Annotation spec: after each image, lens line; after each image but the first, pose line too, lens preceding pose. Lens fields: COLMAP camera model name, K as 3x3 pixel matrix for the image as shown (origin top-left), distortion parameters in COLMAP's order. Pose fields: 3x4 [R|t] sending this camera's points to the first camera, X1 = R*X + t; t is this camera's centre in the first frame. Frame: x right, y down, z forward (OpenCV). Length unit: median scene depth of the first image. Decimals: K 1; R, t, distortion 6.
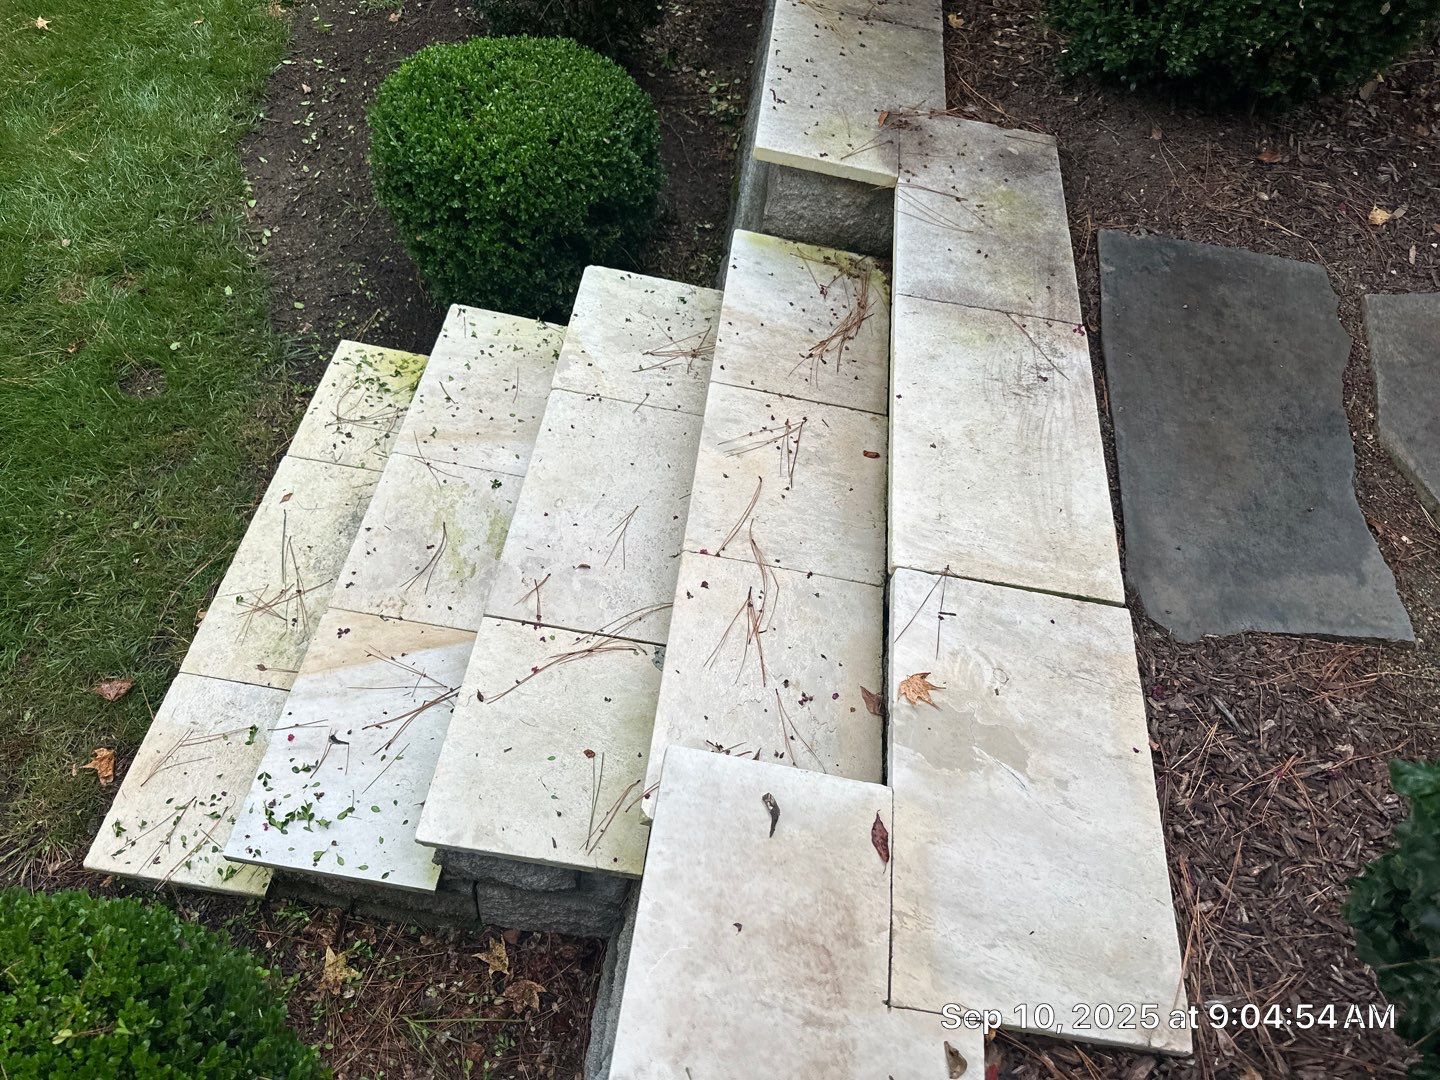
lens RADIAL K [[1076.5, 0, 720.7], [0, 1076.5, 486.3], [0, 0, 1]] dist [0.039577, -0.039634]
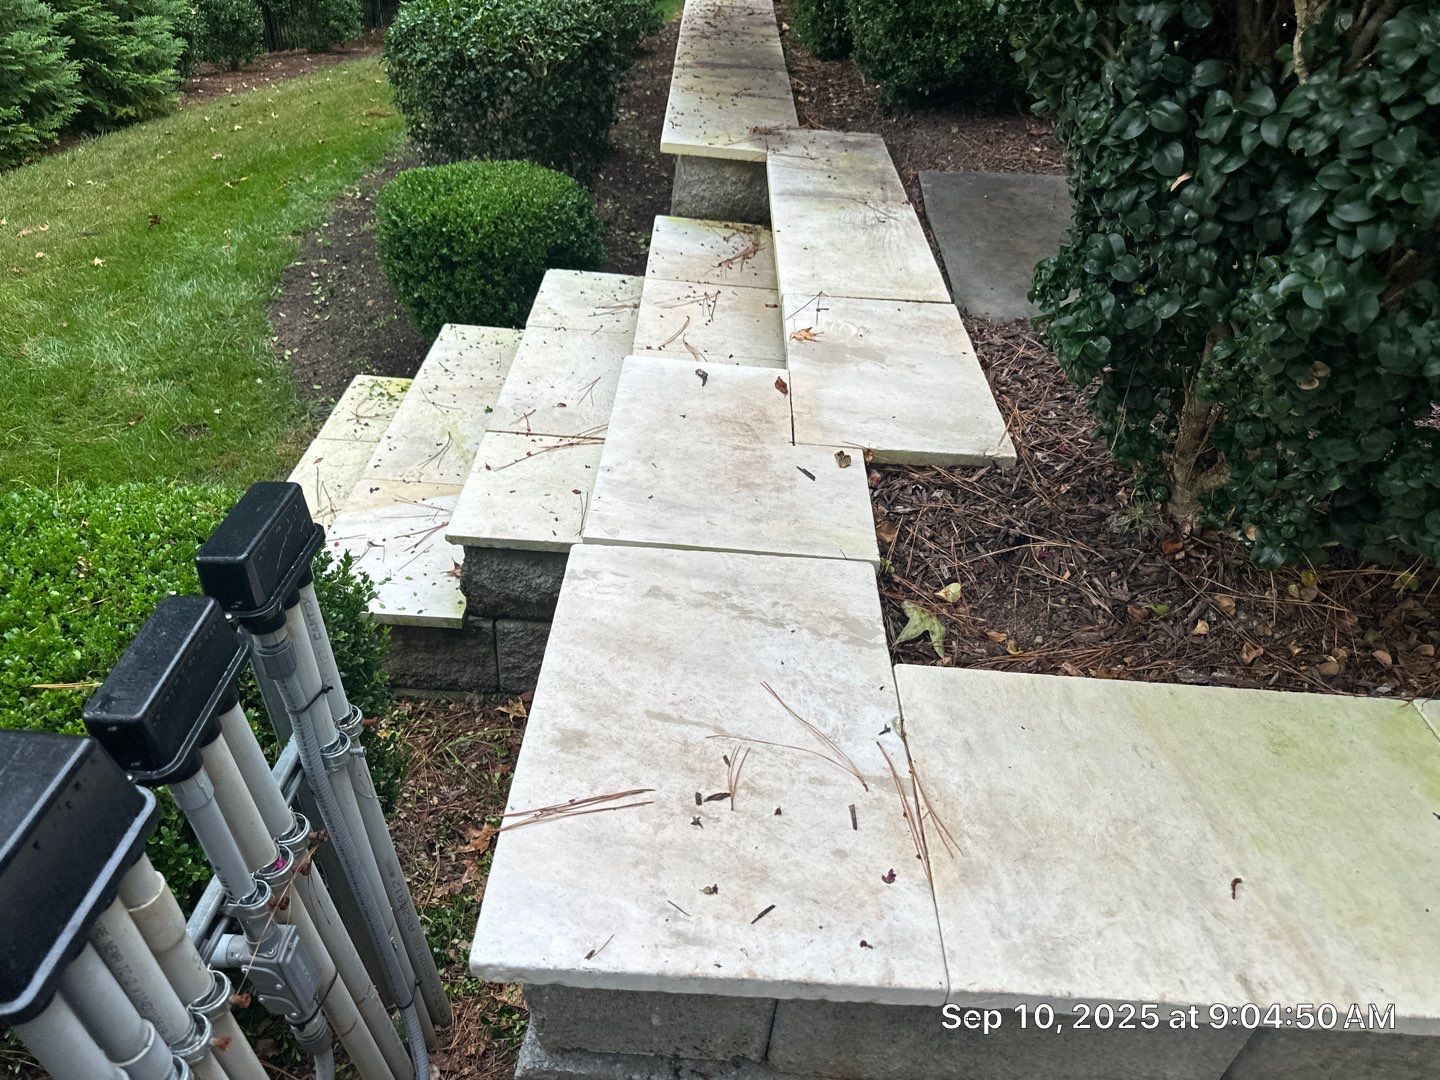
lens RADIAL K [[1076.5, 0, 720.7], [0, 1076.5, 486.3], [0, 0, 1]] dist [0.039577, -0.039634]
pose [[0.991649, -0.122763, 0.039514, -0.001051], [0.128961, 0.941417, -0.311614, 0.528090], [0.001055, 0.314108, 0.949387, -0.170515]]
